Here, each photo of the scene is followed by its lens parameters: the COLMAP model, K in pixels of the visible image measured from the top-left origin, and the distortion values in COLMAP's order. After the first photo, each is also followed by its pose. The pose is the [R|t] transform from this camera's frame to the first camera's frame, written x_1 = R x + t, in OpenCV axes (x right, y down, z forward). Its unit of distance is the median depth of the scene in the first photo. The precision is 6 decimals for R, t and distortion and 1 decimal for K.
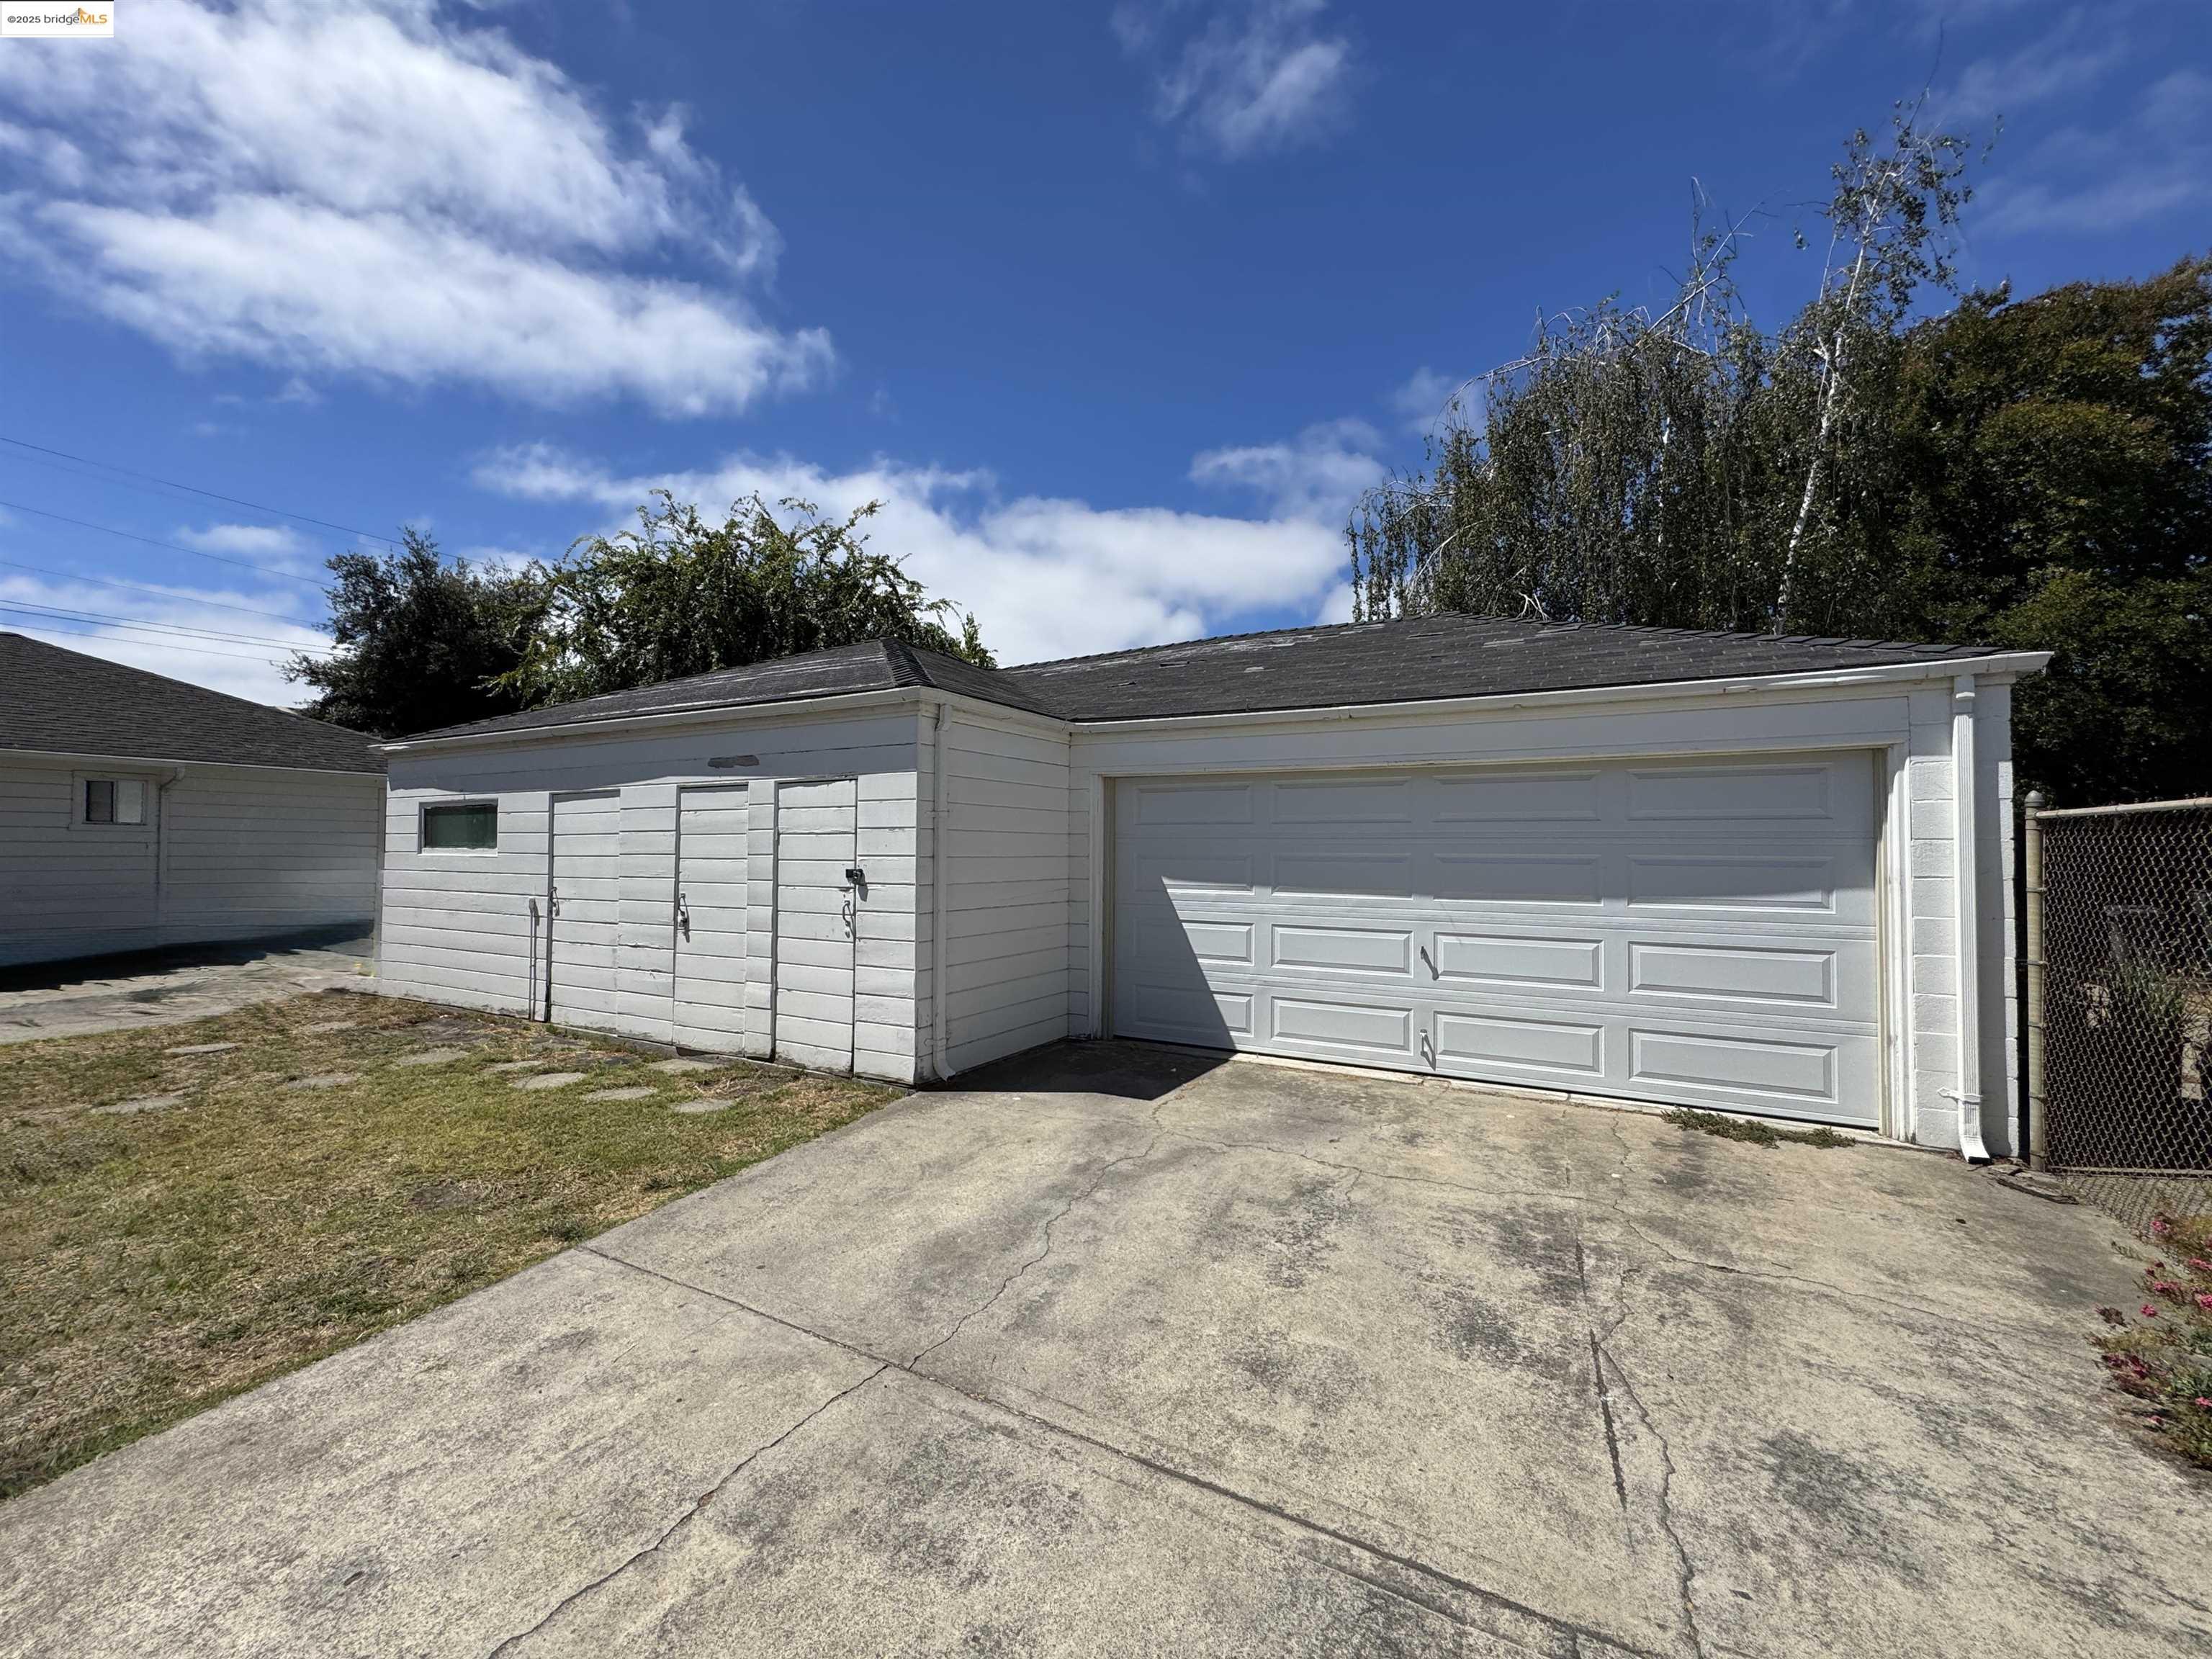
lens RADIAL K [[900.7, 0, 1109.7], [0, 900.7, 837.5], [0, 0, 1]] dist [-0.000364, -0.000144]
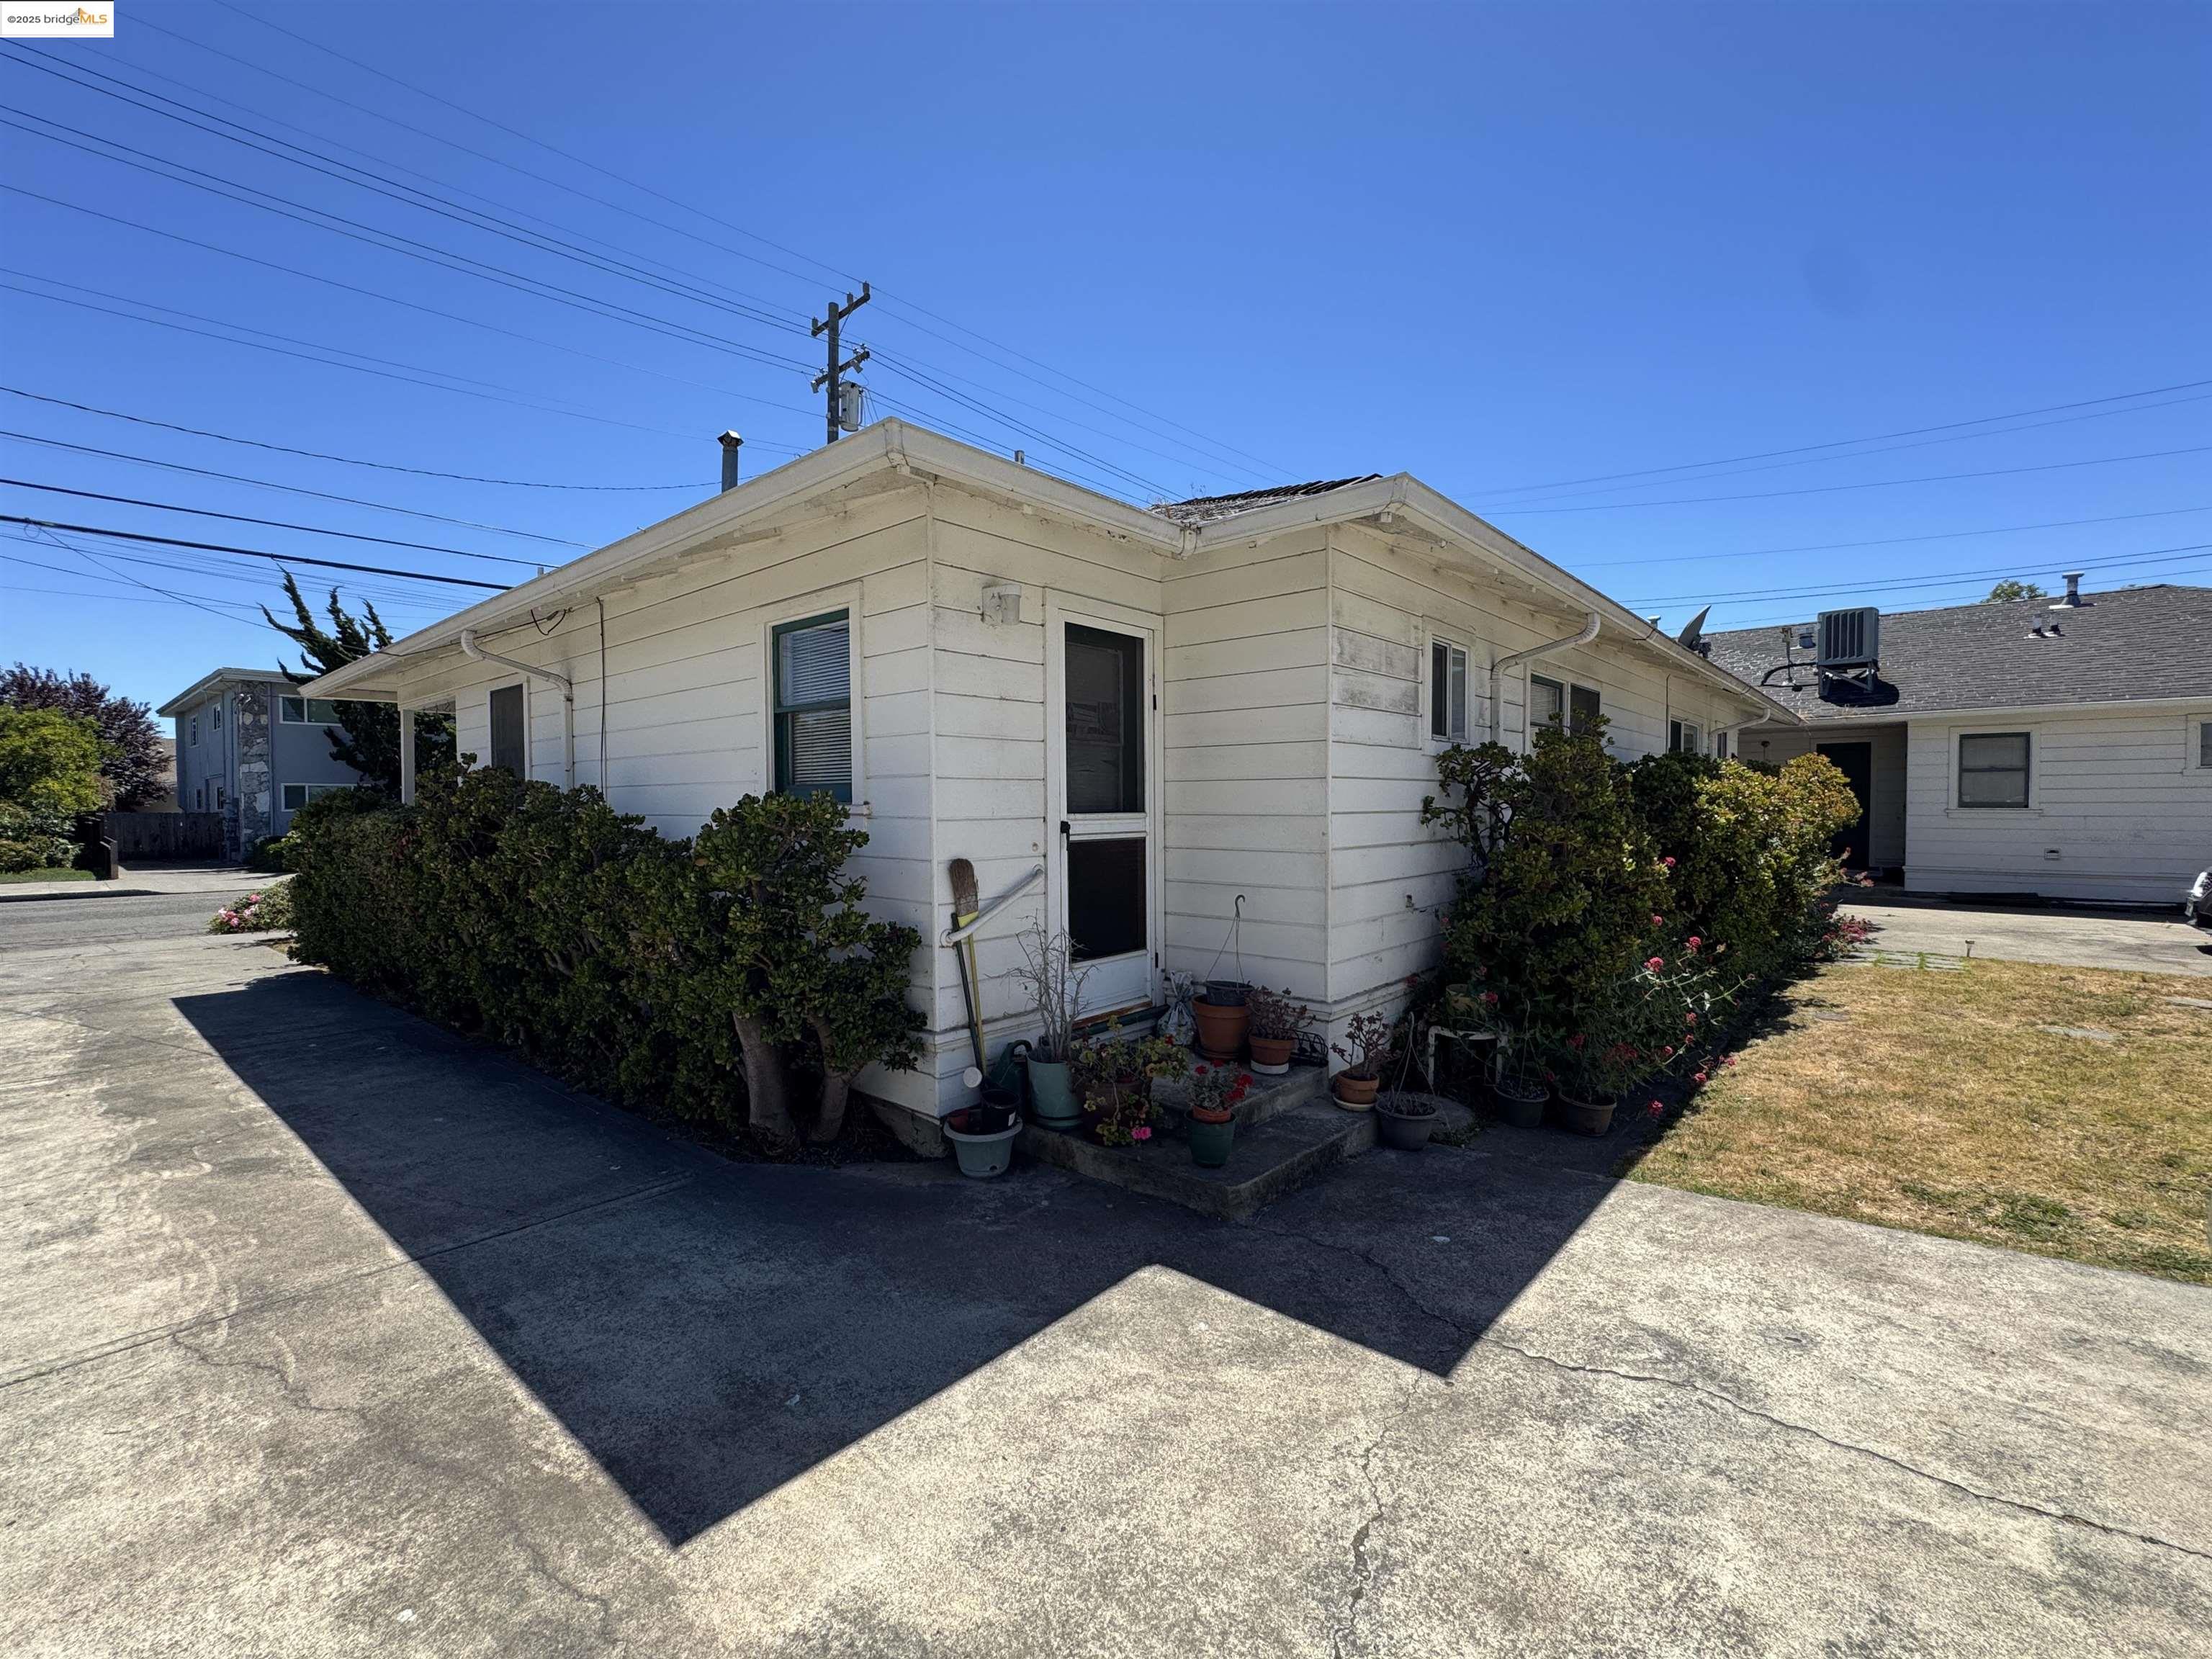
lens RADIAL K [[959.1, 0, 1108.2], [0, 959.1, 827.0], [0, 0, 1]] dist [-0.000516, -0.000056]
pose [[-0.208525, 0.017216, -0.977866, 0.646746], [0.027400, 0.999555, 0.011755, 0.025354], [0.977633, -0.024342, -0.208904, 0.292022]]
